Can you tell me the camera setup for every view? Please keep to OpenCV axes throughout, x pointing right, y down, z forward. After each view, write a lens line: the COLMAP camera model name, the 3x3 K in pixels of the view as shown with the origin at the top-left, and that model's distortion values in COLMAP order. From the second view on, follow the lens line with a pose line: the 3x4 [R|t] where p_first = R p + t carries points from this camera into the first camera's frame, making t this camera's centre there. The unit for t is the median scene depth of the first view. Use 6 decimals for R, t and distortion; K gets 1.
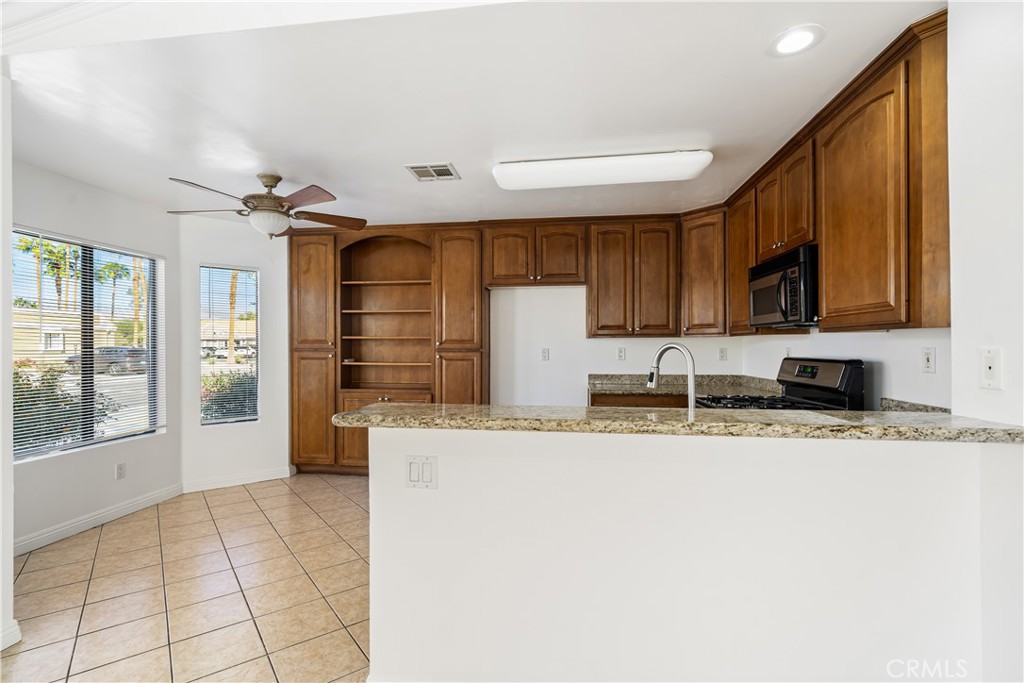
lens RADIAL K [[480.3, 0, 501.3], [0, 480.3, 344.7], [0, 0, 1]] dist [-0.000619, -0.000148]
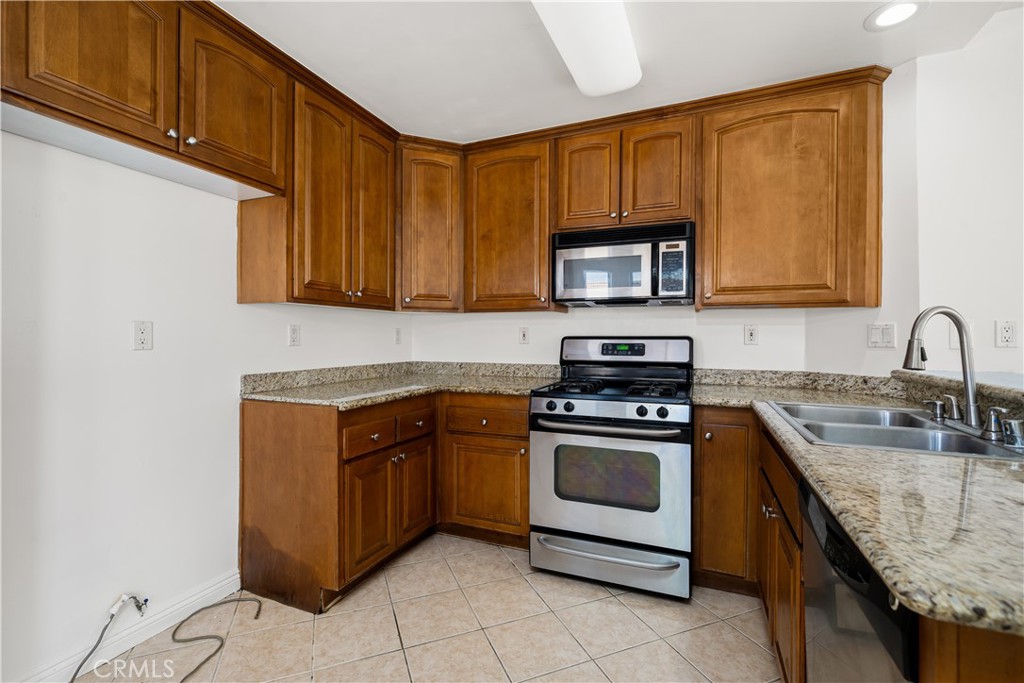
lens RADIAL K [[452.6, 0, 507.1], [0, 452.6, 339.6], [0, 0, 1]] dist [0.000462, 0.000173]
pose [[0.255874, -0.001244, 0.966709, -0.228226], [-0.006817, 0.999972, 0.003091, 0.023508], [-0.966686, -0.007381, 0.255858, 0.684634]]
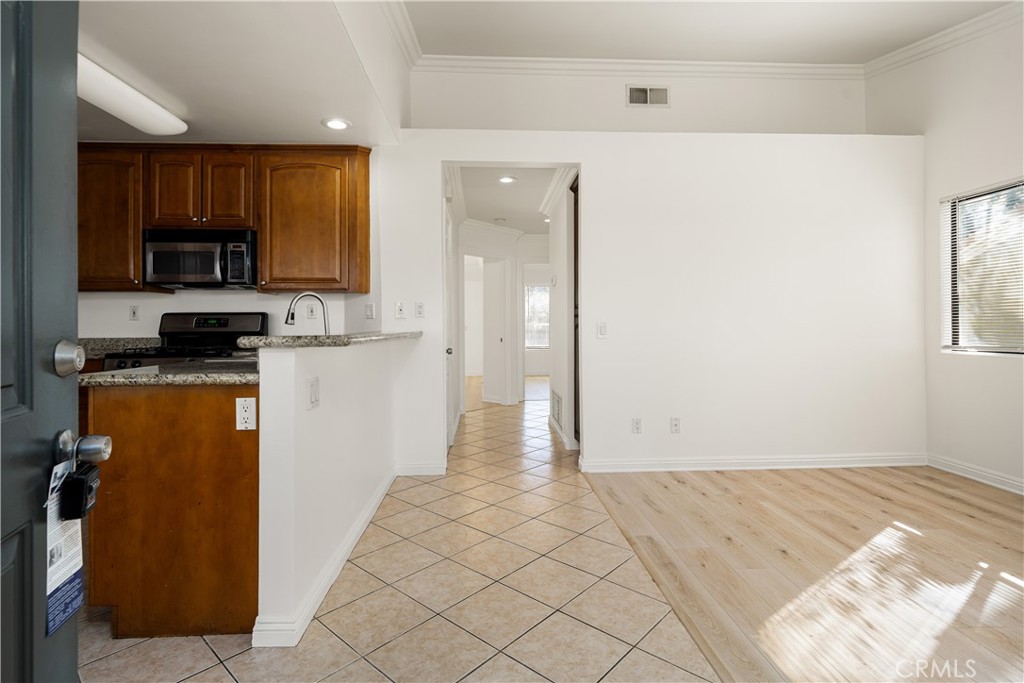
lens RADIAL K [[491.2, 0, 510.1], [0, 491.2, 324.7], [0, 0, 1]] dist [0.001592, 0.000119]
pose [[-0.195928, 0.008181, 0.980584, -0.558489], [0.002306, 0.999966, -0.007882, 0.050477], [-0.980616, 0.000717, -0.195940, 0.327527]]
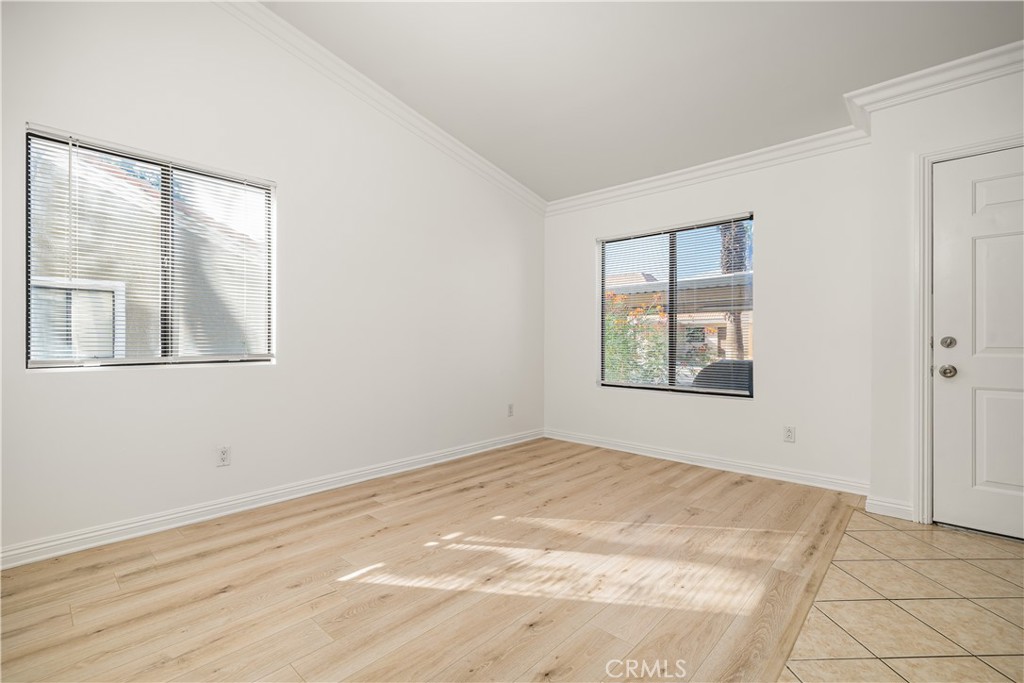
lens RADIAL K [[452.6, 0, 507.1], [0, 452.6, 339.6], [0, 0, 1]] dist [0.000462, 0.000173]
pose [[-0.571674, -0.003342, -0.820474, 0.293045], [0.000545, 0.999990, -0.004453, 0.061474], [0.820481, -0.002992, -0.571666, 0.110259]]
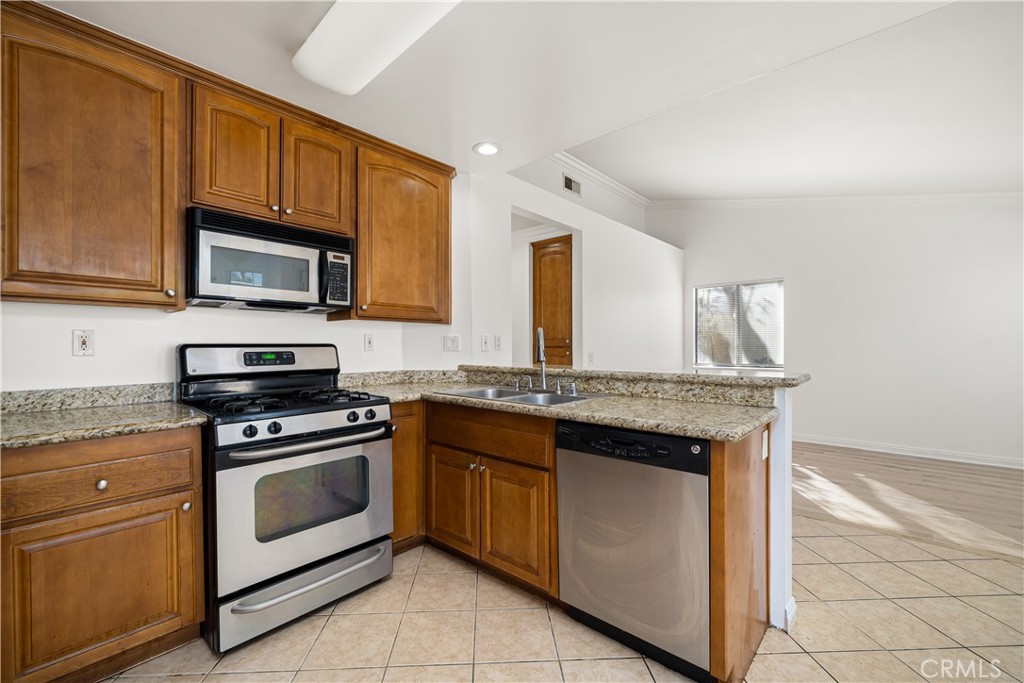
lens RADIAL K [[425.6, 0, 505.9], [0, 425.6, 346.0], [0, 0, 1]] dist [0.000414, 0.000056]
pose [[-0.827637, 0.004045, 0.561250, -0.118422], [0.002942, 0.999992, -0.002867, 0.024920], [-0.561256, -0.000722, -0.827642, 0.973015]]
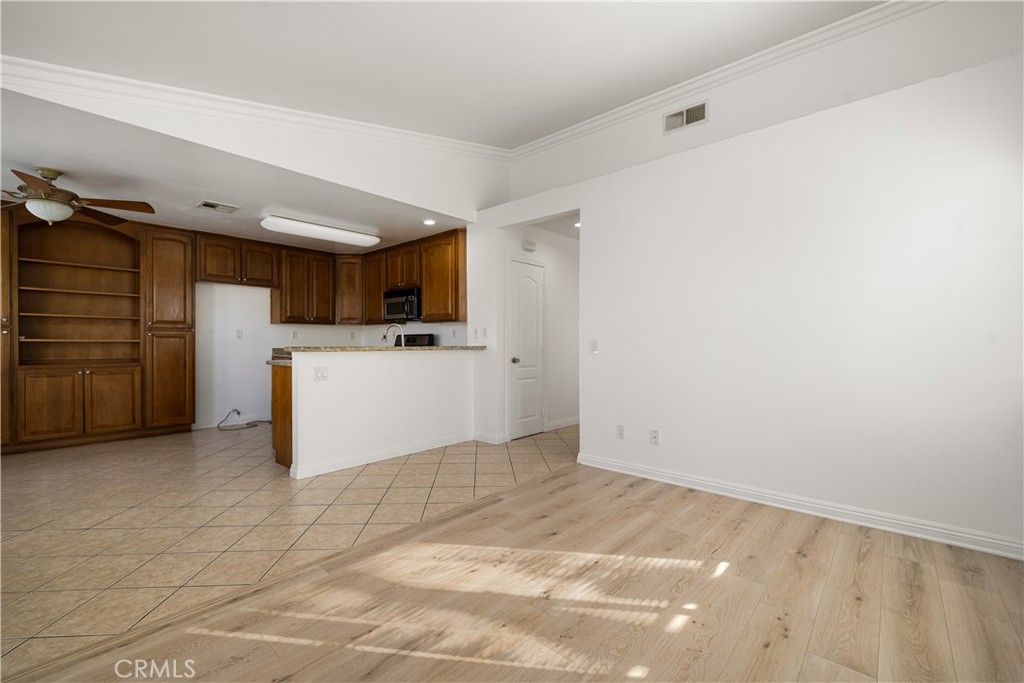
lens RADIAL K [[433.3, 0, 506.6], [0, 433.3, 347.0], [0, 0, 1]] dist [0.000175, 0.000014]
pose [[0.553206, -0.007293, 0.833012, -0.595400], [-0.004205, 0.999924, 0.011547, 0.044036], [-0.833034, -0.009891, 0.553134, -0.382929]]
